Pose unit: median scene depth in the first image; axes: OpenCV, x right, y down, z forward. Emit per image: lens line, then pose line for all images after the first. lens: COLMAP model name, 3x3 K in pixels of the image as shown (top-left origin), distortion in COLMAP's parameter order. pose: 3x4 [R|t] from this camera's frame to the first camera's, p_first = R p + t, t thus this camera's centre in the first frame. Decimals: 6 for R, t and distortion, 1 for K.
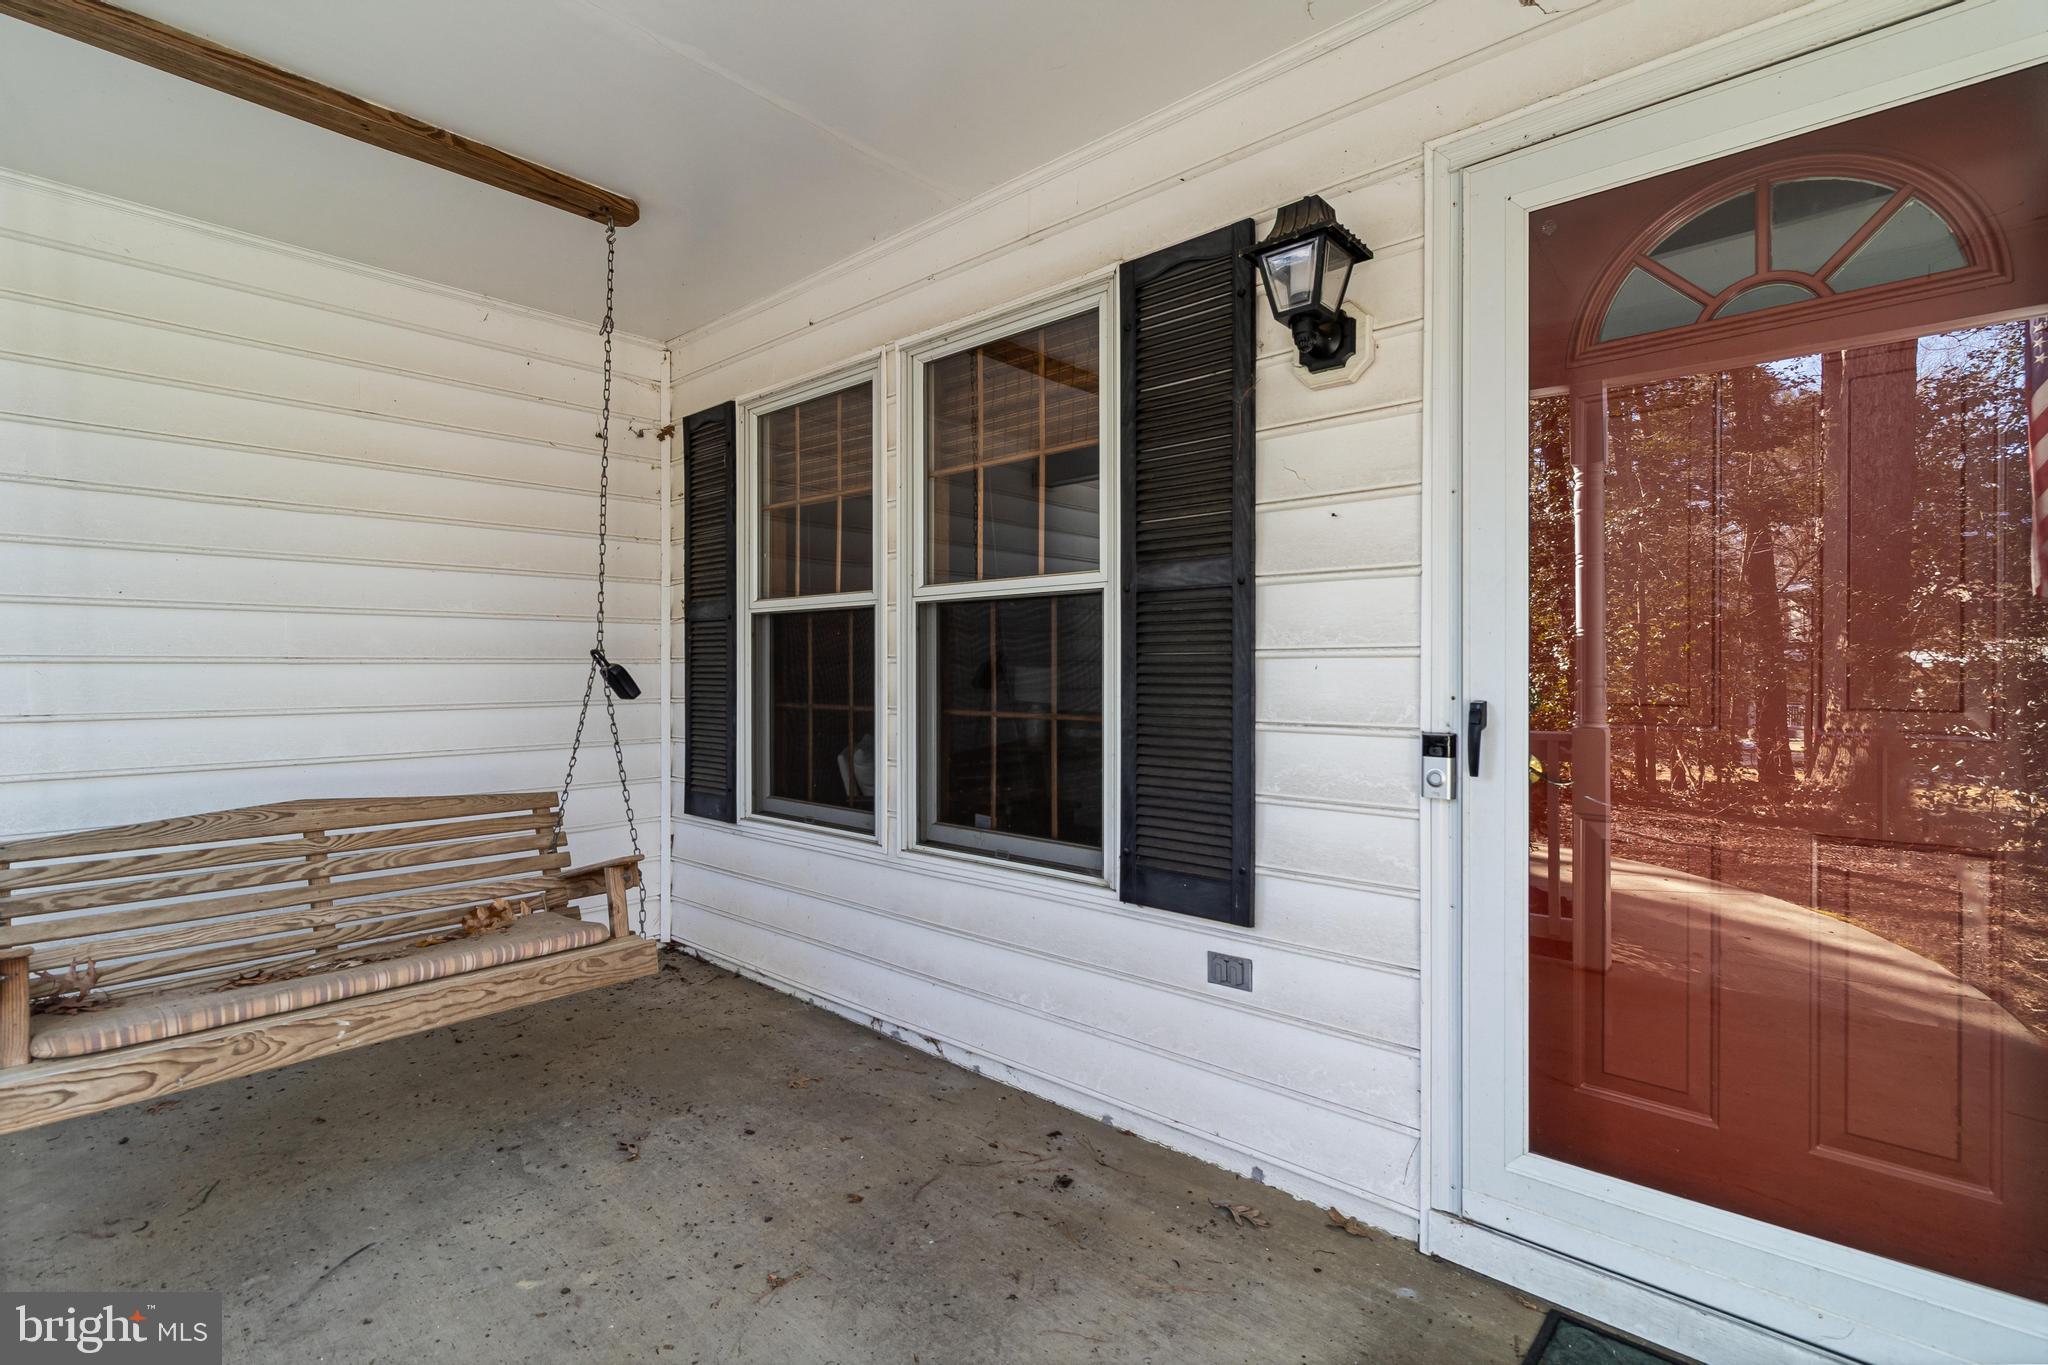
lens RADIAL K [[962.6, 0, 1025.9], [0, 962.6, 686.6], [0, 0, 1]] dist [0.002215, 0.000105]
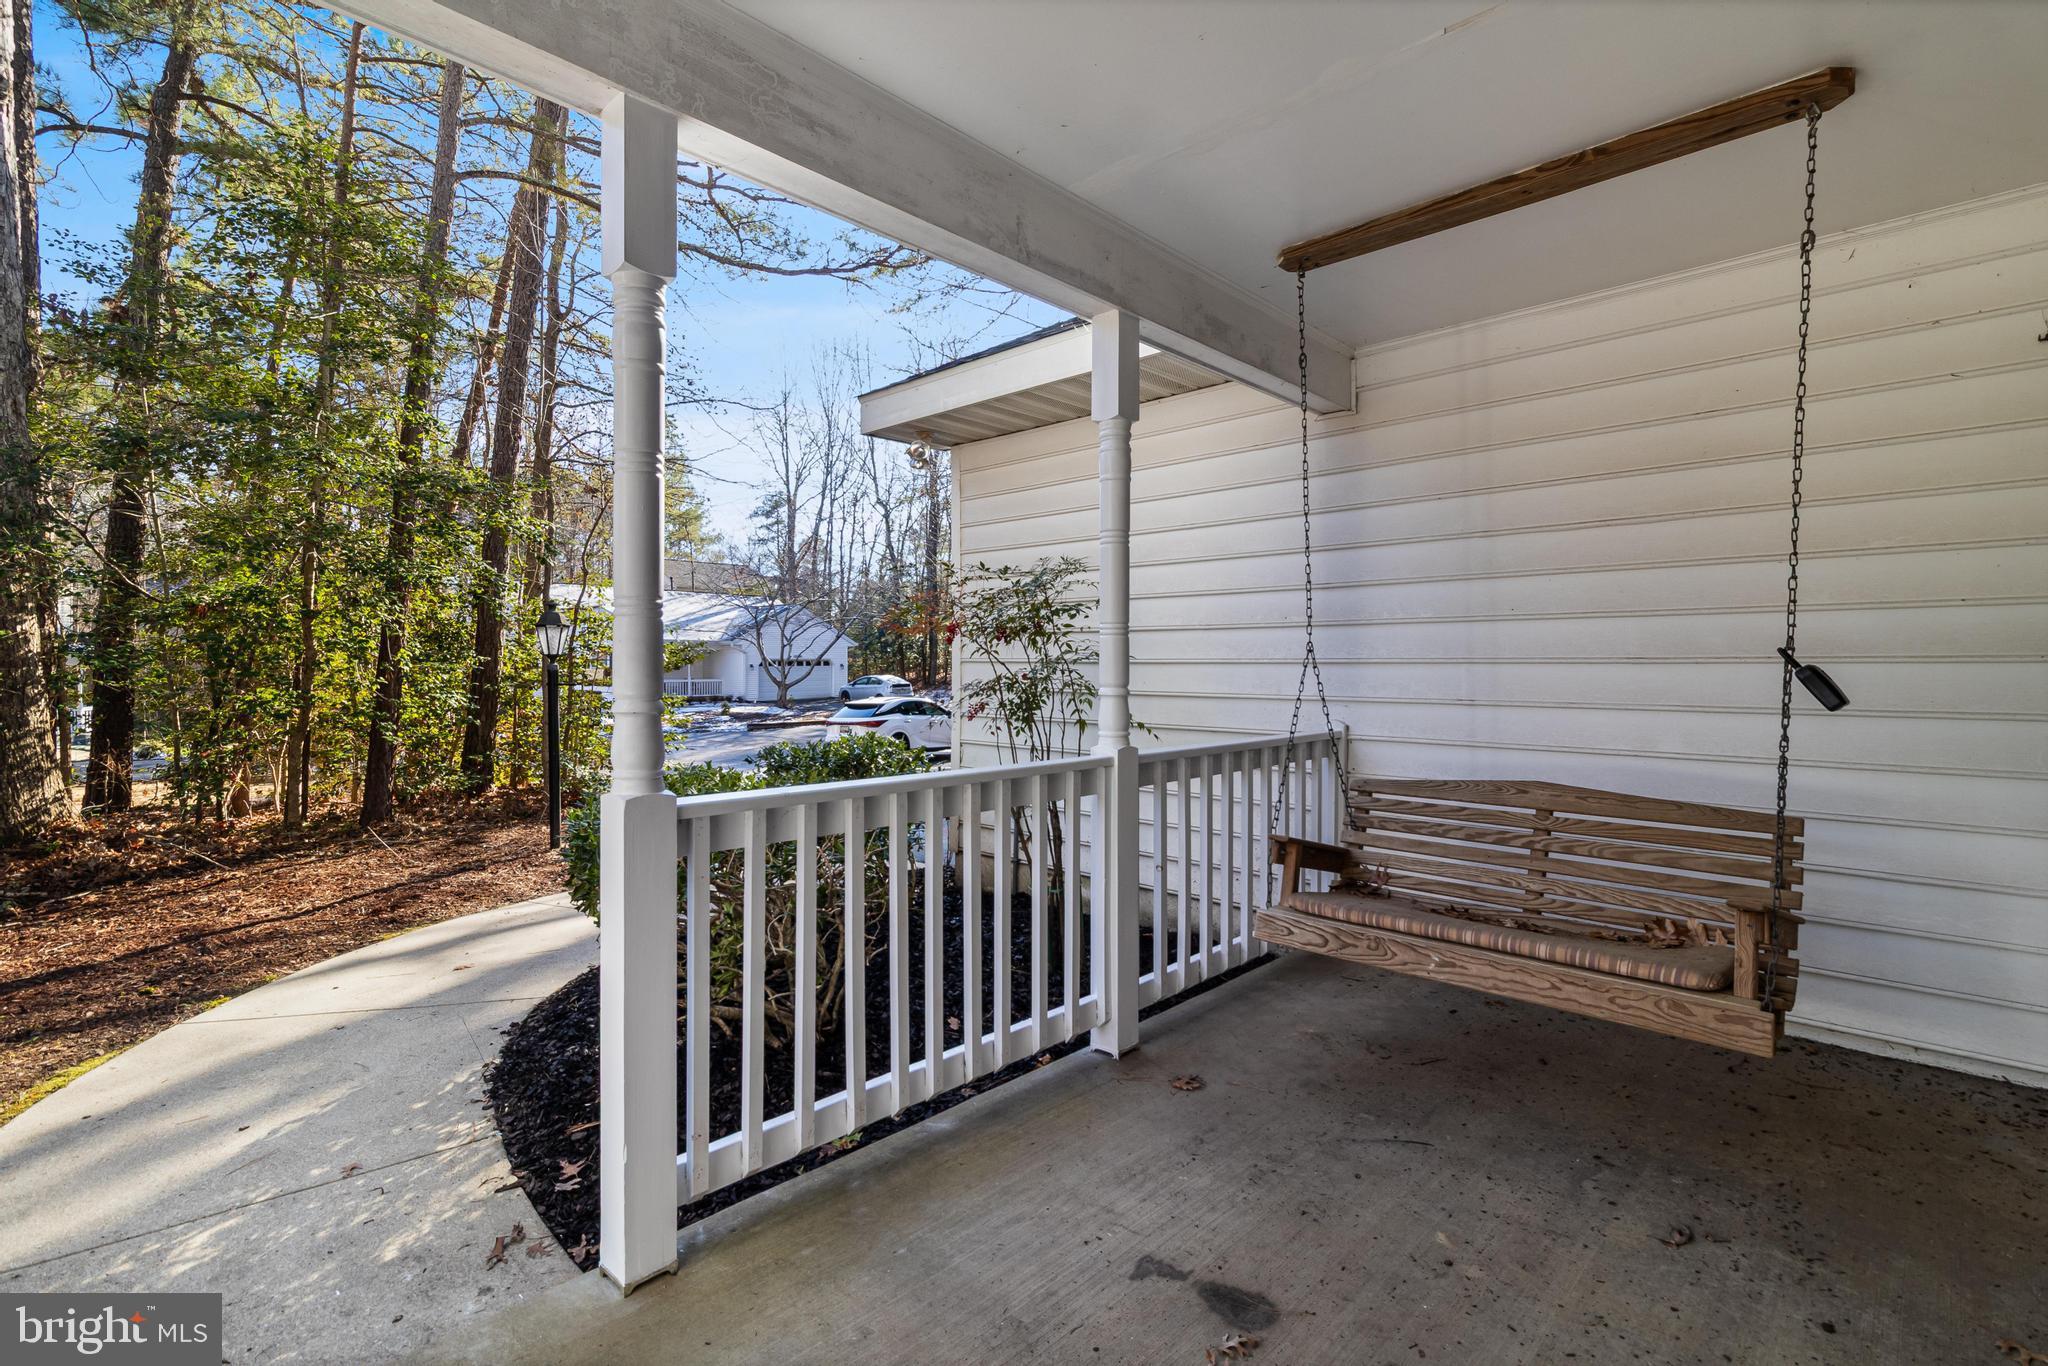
lens RADIAL K [[947.7, 0, 1019.6], [0, 947.7, 679.2], [0, 0, 1]] dist [0.009946, 0.000145]
pose [[-0.036406, 0.018784, -0.999161, 0.438461], [-0.018070, 0.999647, 0.019451, -0.018132], [0.999174, 0.018763, -0.036053, 0.428133]]
